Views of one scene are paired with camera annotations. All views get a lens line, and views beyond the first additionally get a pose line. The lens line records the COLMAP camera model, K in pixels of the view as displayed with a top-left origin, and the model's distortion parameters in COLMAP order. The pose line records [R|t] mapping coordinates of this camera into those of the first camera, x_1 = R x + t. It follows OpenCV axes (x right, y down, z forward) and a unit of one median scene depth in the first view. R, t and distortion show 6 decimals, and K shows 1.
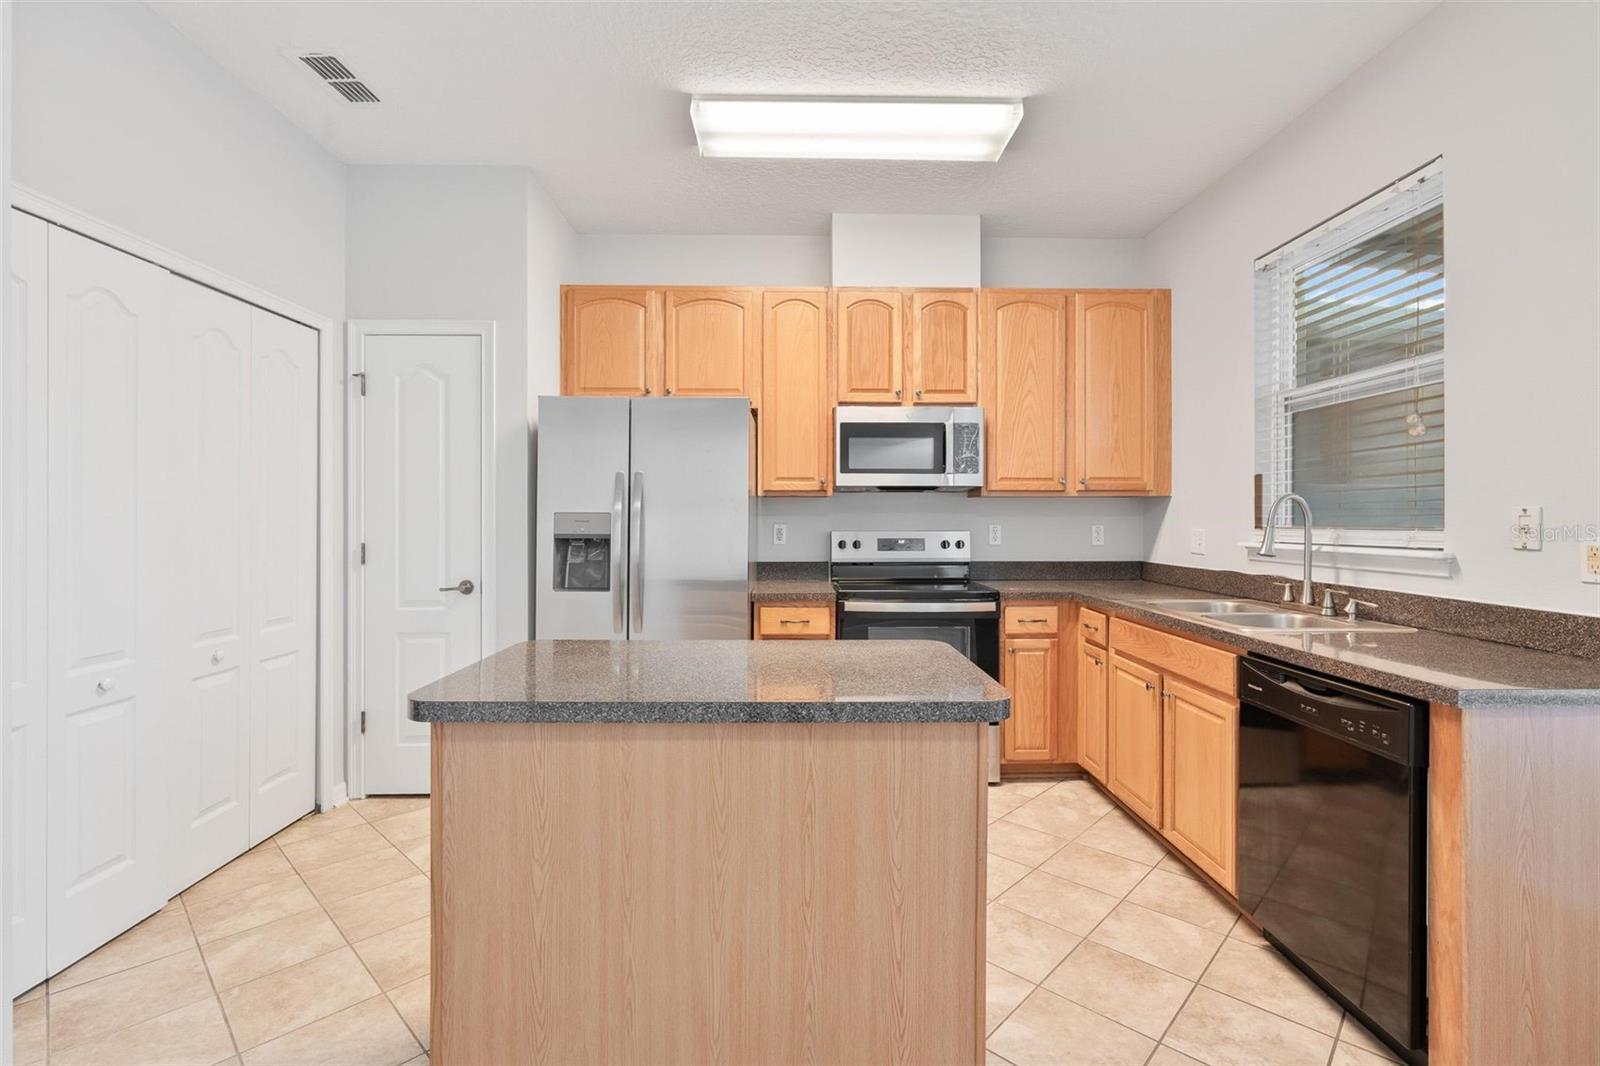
lens RADIAL K [[724.7, 0, 803.0], [0, 724.7, 519.6], [0, 0, 1]] dist [-0.012045, 0.004122]
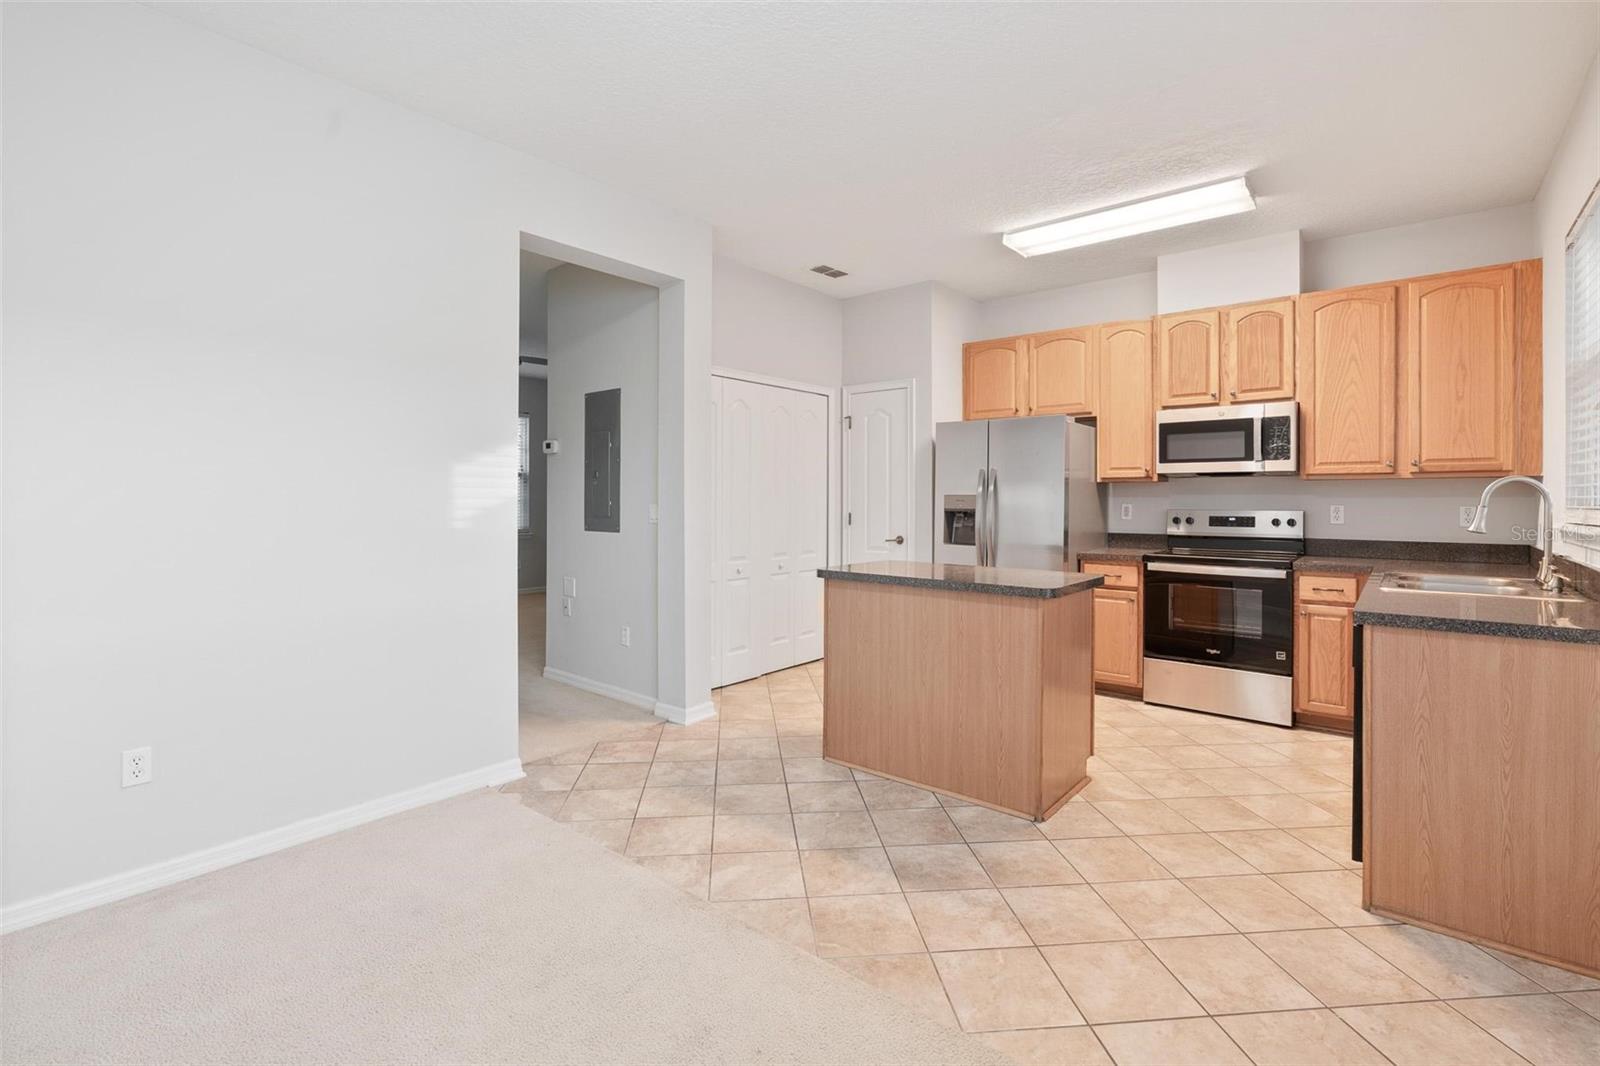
lens RADIAL K [[726.0, 0, 806.0], [0, 726.0, 500.6], [0, 0, 1]] dist [-0.004018, -0.000077]
pose [[0.758137, 0.002051, -0.652092, 0.410807], [-0.002374, 0.999997, 0.000385, 0.001905], [0.652091, 0.001256, 0.758140, -0.364599]]
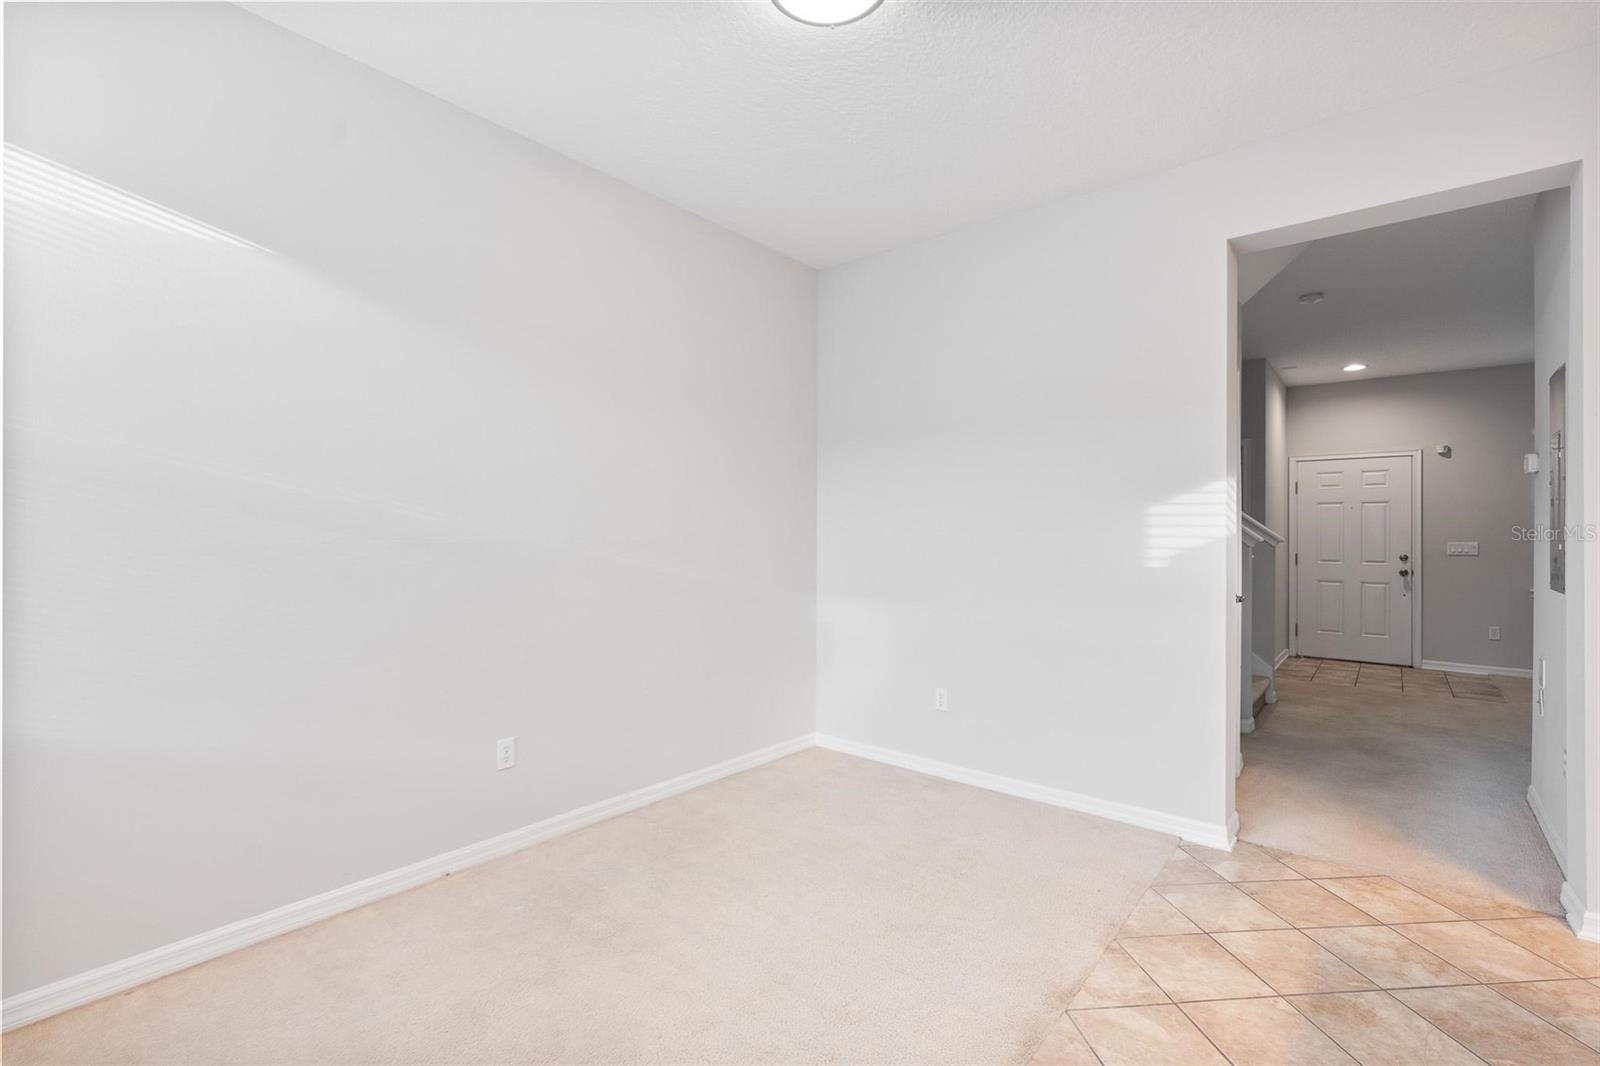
lens RADIAL K [[724.7, 0, 803.0], [0, 724.7, 519.6], [0, 0, 1]] dist [-0.012045, 0.004122]
pose [[-0.656975, -0.018992, -0.753673, 0.475110], [-0.007435, 0.999797, -0.018712, -0.002057], [0.753876, -0.006690, -0.656983, 0.255194]]
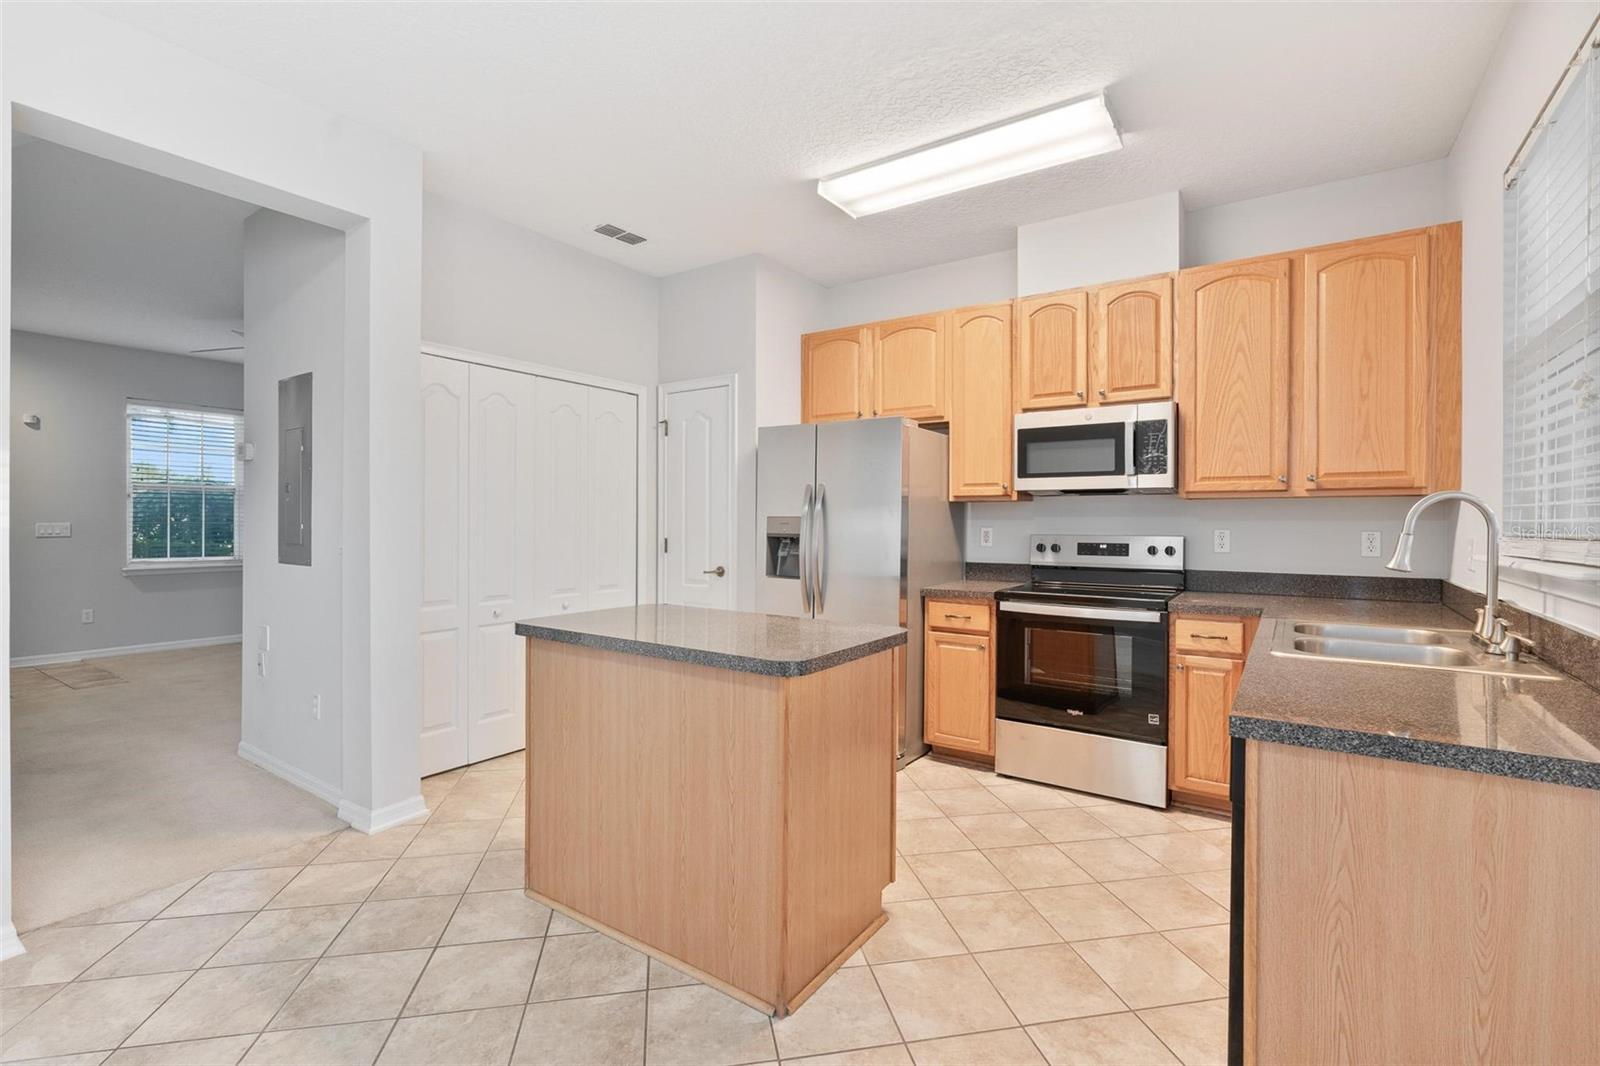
lens RADIAL K [[717.5, 0, 802.2], [0, 717.5, 524.2], [0, 0, 1]] dist [-0.008745, 0.001407]
pose [[0.814654, 0.004936, -0.579926, 0.394840], [-0.003716, 0.999988, 0.003291, -0.000740], [0.579935, -0.000526, 0.814662, -0.011981]]
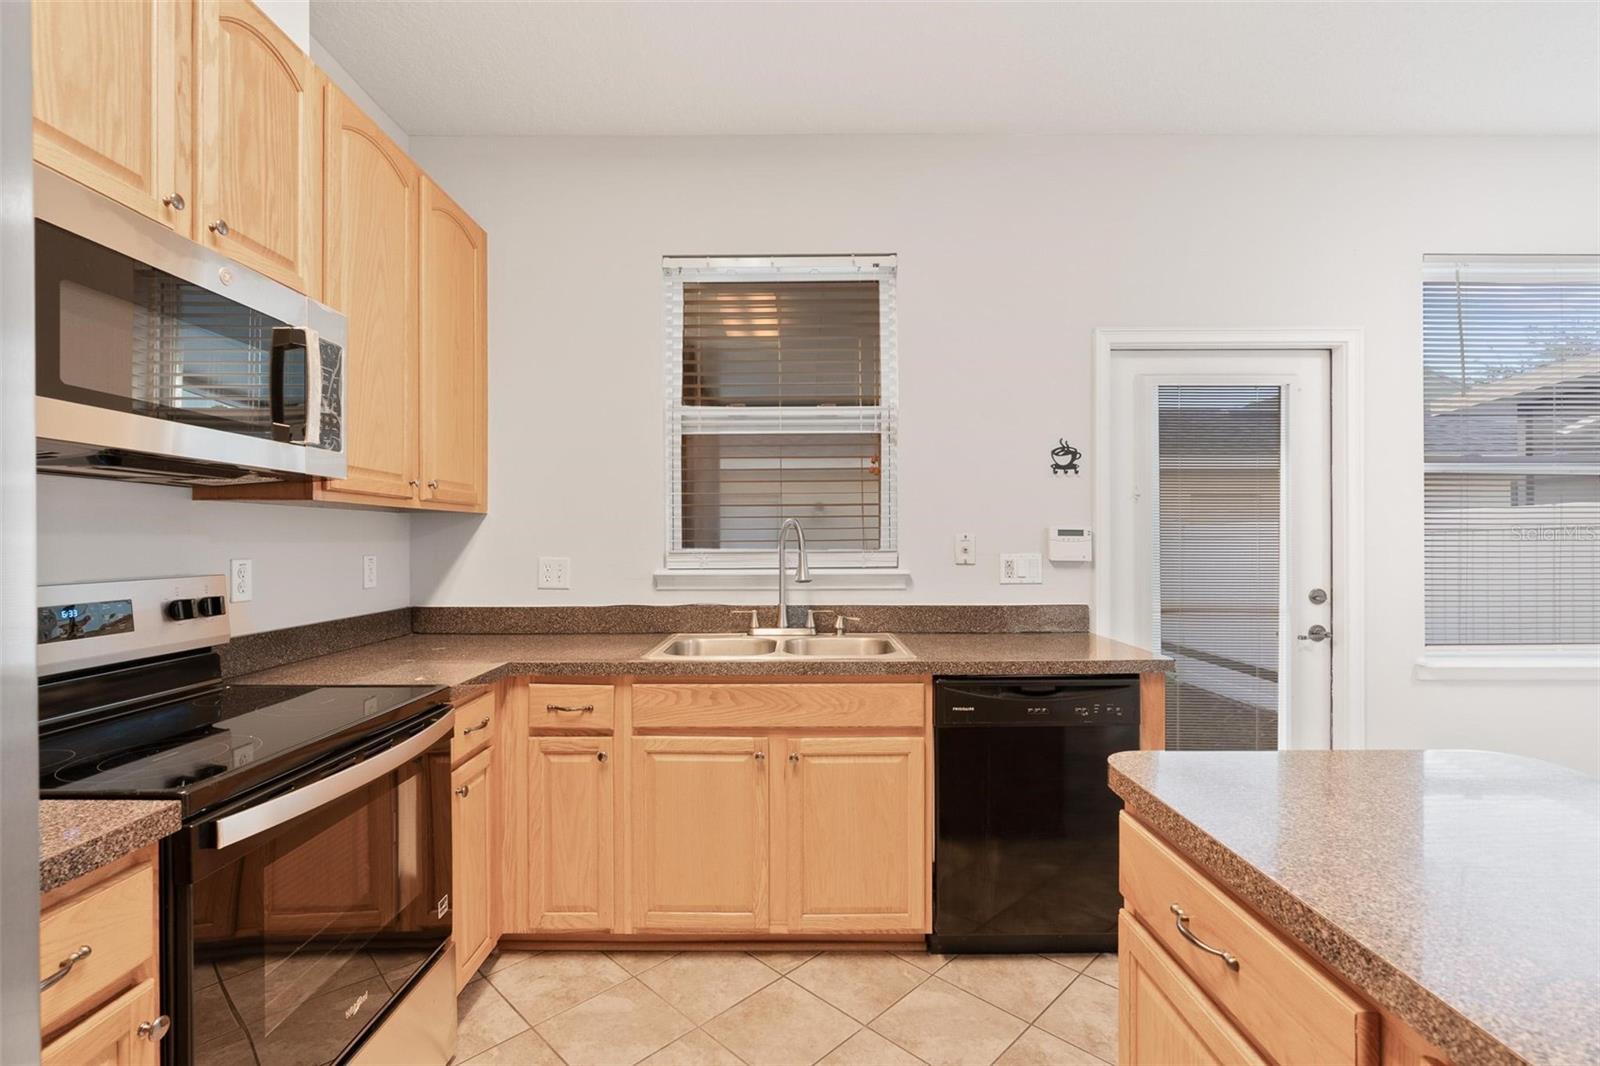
lens RADIAL K [[714.5, 0, 797.1], [0, 714.5, 540.5], [0, 0, 1]] dist [-0.009970, 0.000217]
pose [[0.020960, -0.000786, 0.999780, -0.221287], [0.005215, 0.999986, 0.000676, -0.004309], [-0.999767, 0.005199, 0.020964, 0.692670]]
